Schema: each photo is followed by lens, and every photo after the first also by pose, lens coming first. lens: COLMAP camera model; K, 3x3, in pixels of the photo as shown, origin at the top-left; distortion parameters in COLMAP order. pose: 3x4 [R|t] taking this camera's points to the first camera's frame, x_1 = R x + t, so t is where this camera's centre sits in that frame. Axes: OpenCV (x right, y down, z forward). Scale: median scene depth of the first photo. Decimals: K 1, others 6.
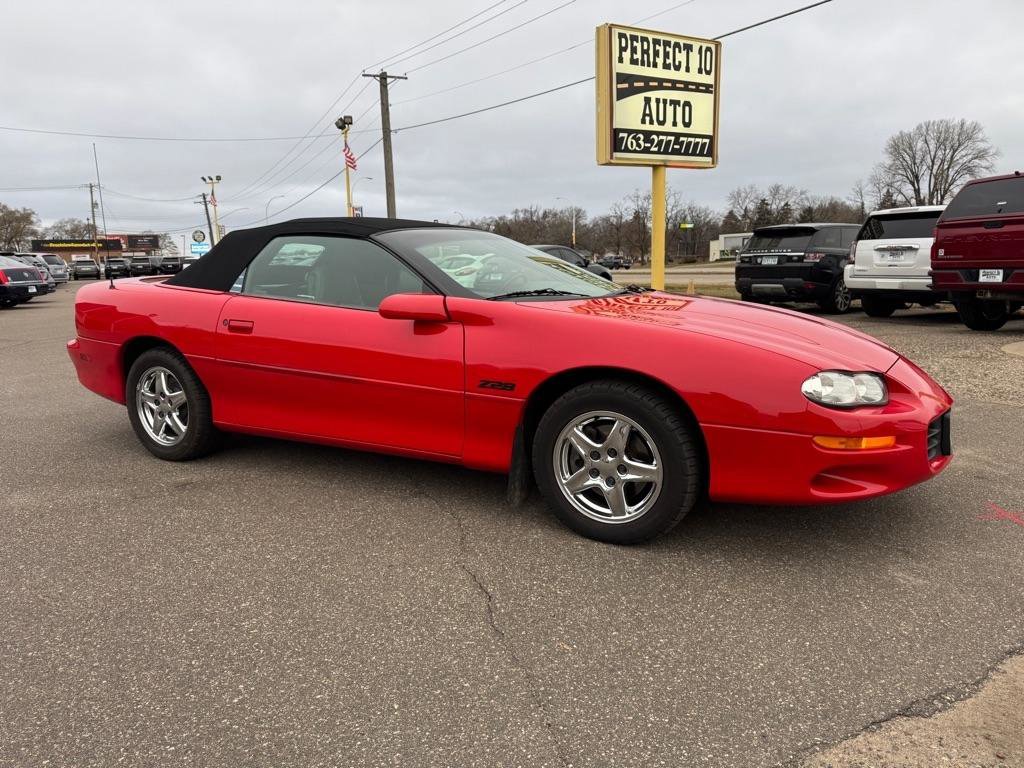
lens RADIAL K [[760.0, 0, 512.0], [0, 760.0, 384.0], [0, 0, 1]] dist [0.052873, -0.067627]
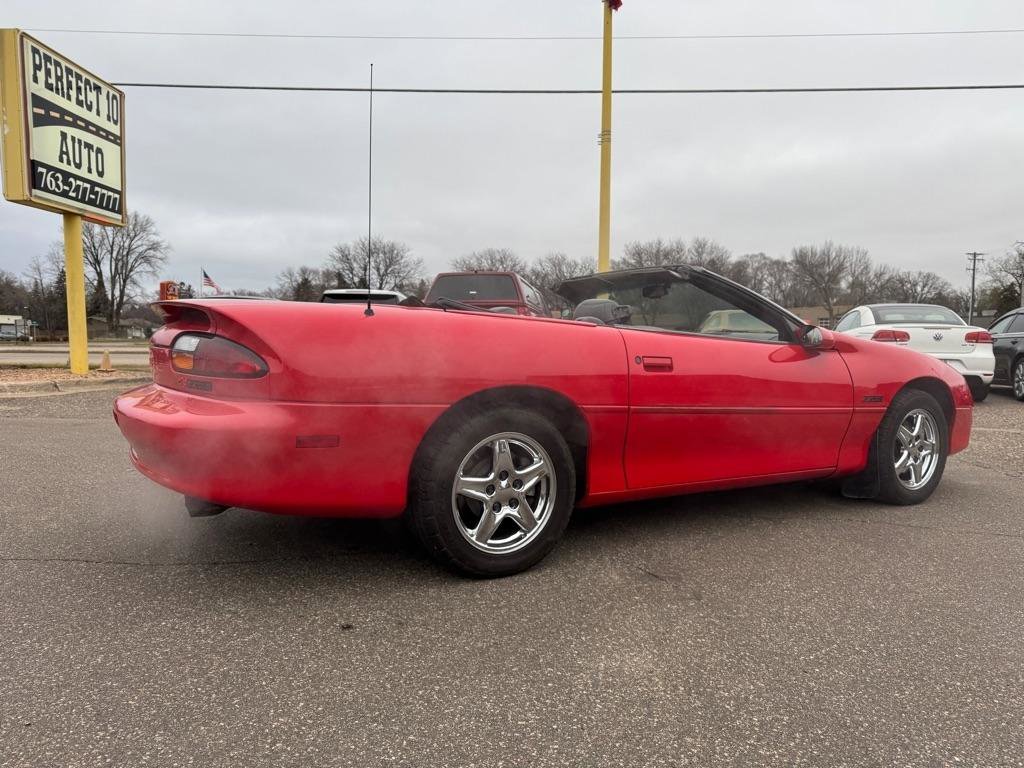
lens RADIAL K [[762.1, 0, 512.0], [0, 762.1, 384.0], [0, 0, 1]] dist [0.013796, 0.004625]
pose [[0.509706, -0.026355, 0.859945, -0.299009], [0.118905, 0.992097, -0.040072, -0.010530], [-0.852092, 0.122677, 0.508812, 0.190172]]
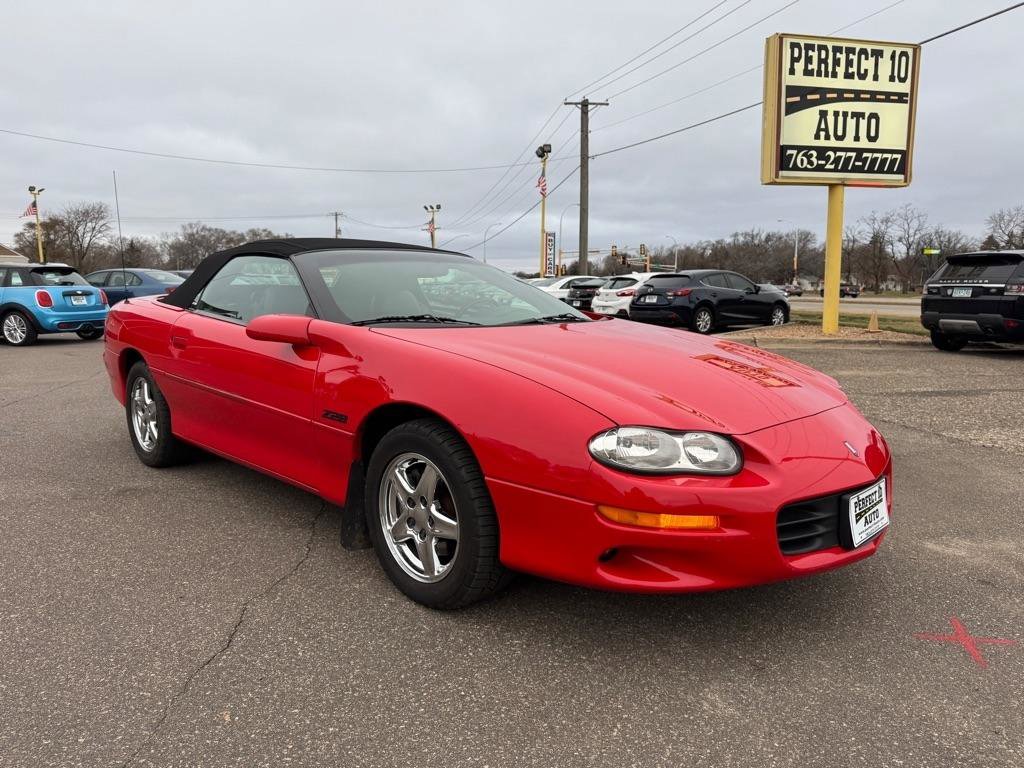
lens RADIAL K [[760.0, 0, 512.0], [0, 760.0, 384.0], [0, 0, 1]] dist [0.052873, -0.067627]
pose [[0.956750, 0.056935, -0.285286, 0.101129], [-0.065915, 0.997583, -0.021968, -0.007011], [0.283345, 0.039823, 0.958191, 0.037507]]
